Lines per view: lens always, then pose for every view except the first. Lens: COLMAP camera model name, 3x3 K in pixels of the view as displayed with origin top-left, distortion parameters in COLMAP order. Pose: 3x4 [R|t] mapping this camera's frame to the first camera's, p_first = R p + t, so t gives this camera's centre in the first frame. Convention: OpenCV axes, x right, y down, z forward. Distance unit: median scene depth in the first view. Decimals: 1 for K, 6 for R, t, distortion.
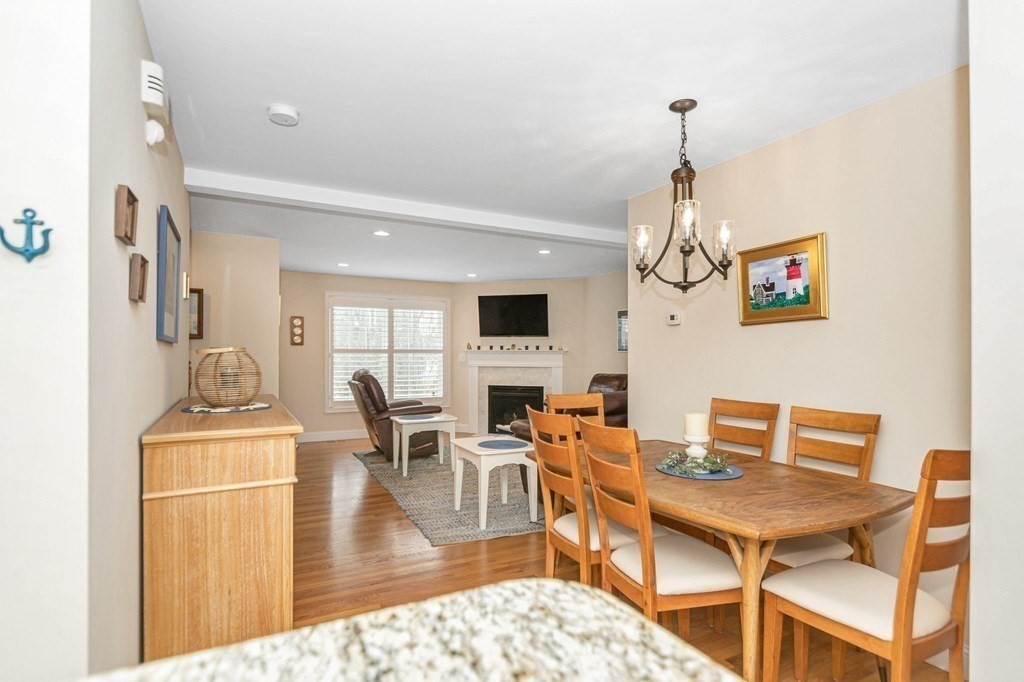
lens RADIAL K [[528.0, 0, 507.1], [0, 528.0, 346.4], [0, 0, 1]] dist [0.001670, 0.000036]
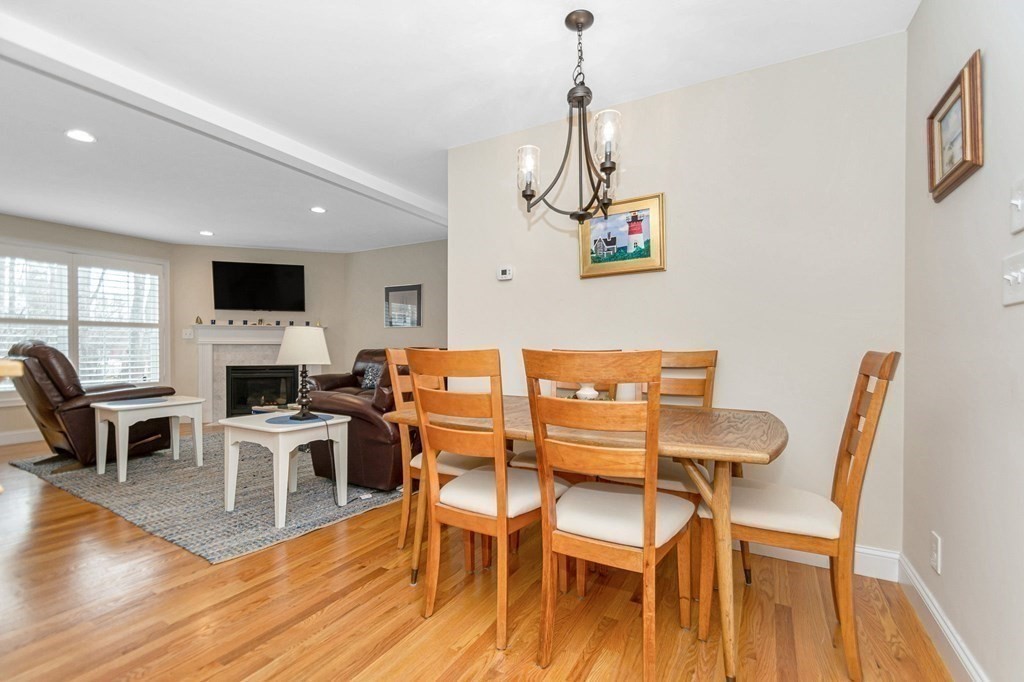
lens RADIAL K [[465.9, 0, 521.9], [0, 465.9, 348.1], [0, 0, 1]] dist [0.006688, -0.002288]
pose [[0.834843, -0.003011, 0.550480, -0.087159], [-0.008070, 0.999811, 0.017709, 0.044314], [-0.550429, -0.019227, 0.834661, 0.156395]]
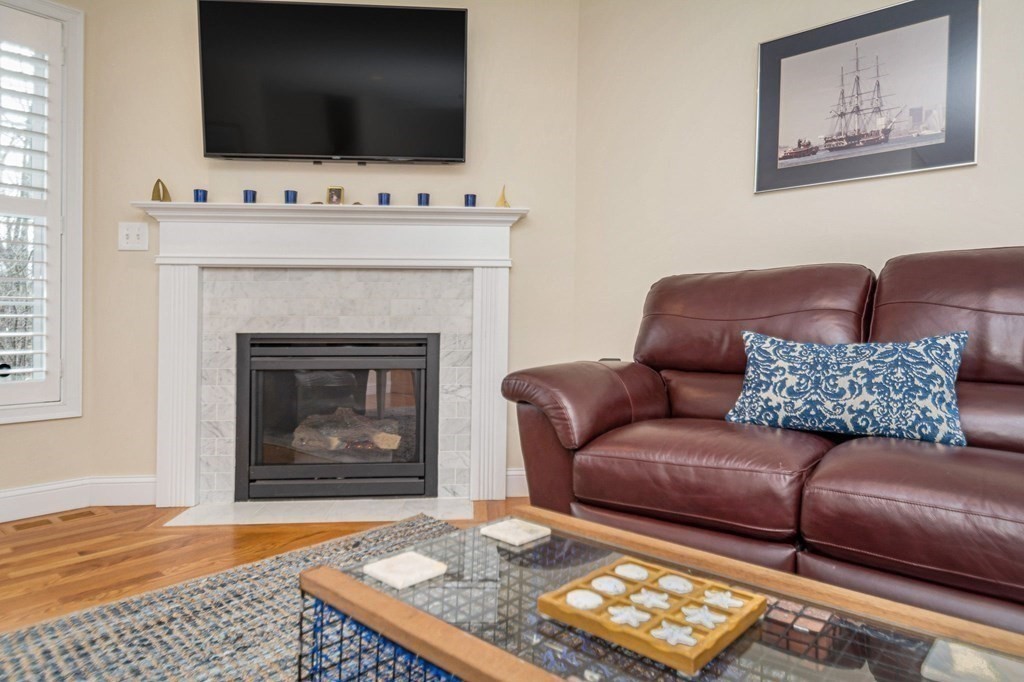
lens RADIAL K [[622.3, 0, 510.3], [0, 622.3, 339.4], [0, 0, 1]] dist [-0.006527, -0.000344]
pose [[0.920257, 0.000958, 0.391313, -0.052221], [-0.007718, 0.999847, 0.015702, 0.116898], [-0.391238, -0.017470, 0.920124, 1.050403]]
